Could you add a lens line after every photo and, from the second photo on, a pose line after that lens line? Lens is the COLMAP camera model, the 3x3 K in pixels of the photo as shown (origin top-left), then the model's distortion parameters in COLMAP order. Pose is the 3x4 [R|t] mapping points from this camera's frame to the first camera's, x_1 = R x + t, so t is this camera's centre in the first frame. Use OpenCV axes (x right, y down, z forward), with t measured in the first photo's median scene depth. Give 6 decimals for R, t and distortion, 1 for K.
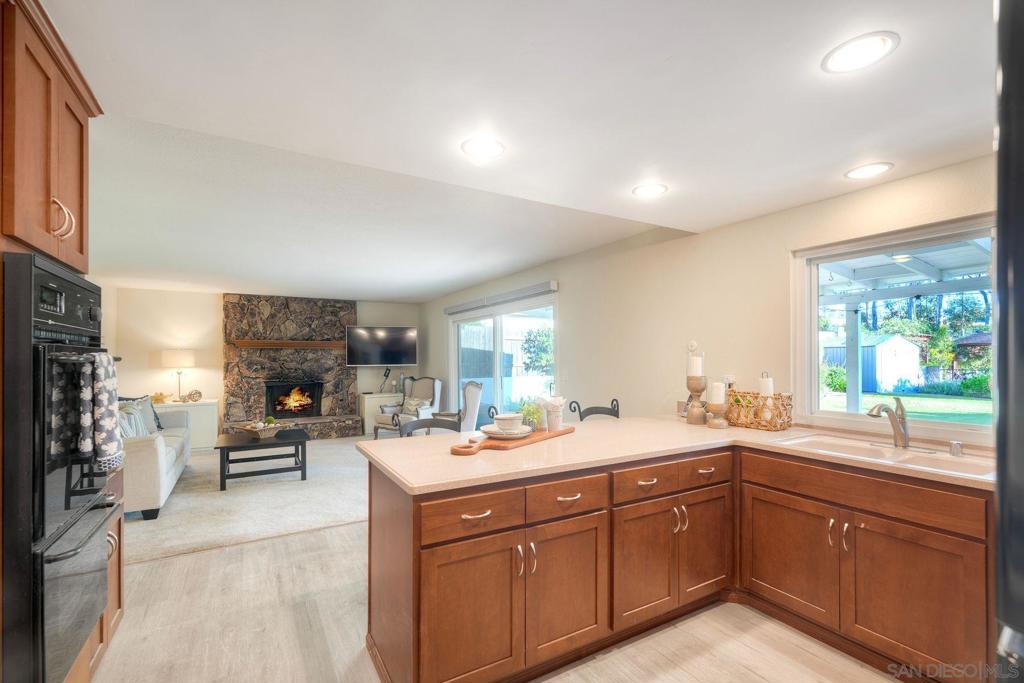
lens RADIAL K [[447.4, 0, 516.4], [0, 447.4, 352.9], [0, 0, 1]] dist [0.000250, 0.000495]
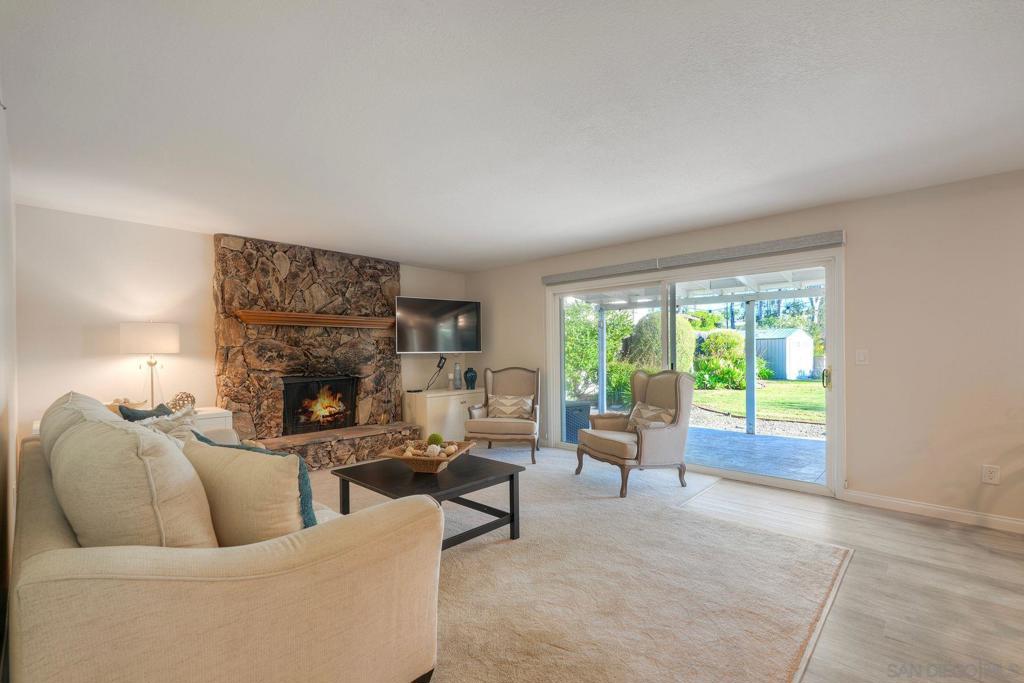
lens RADIAL K [[447.4, 0, 510.7], [0, 447.4, 346.3], [0, 0, 1]] dist [0.000250, 0.000495]
pose [[0.958318, 0.001371, 0.285701, -0.427895], [-0.000042, 0.999989, -0.004659, 0.022572], [-0.285704, 0.004452, 0.958307, 0.287278]]
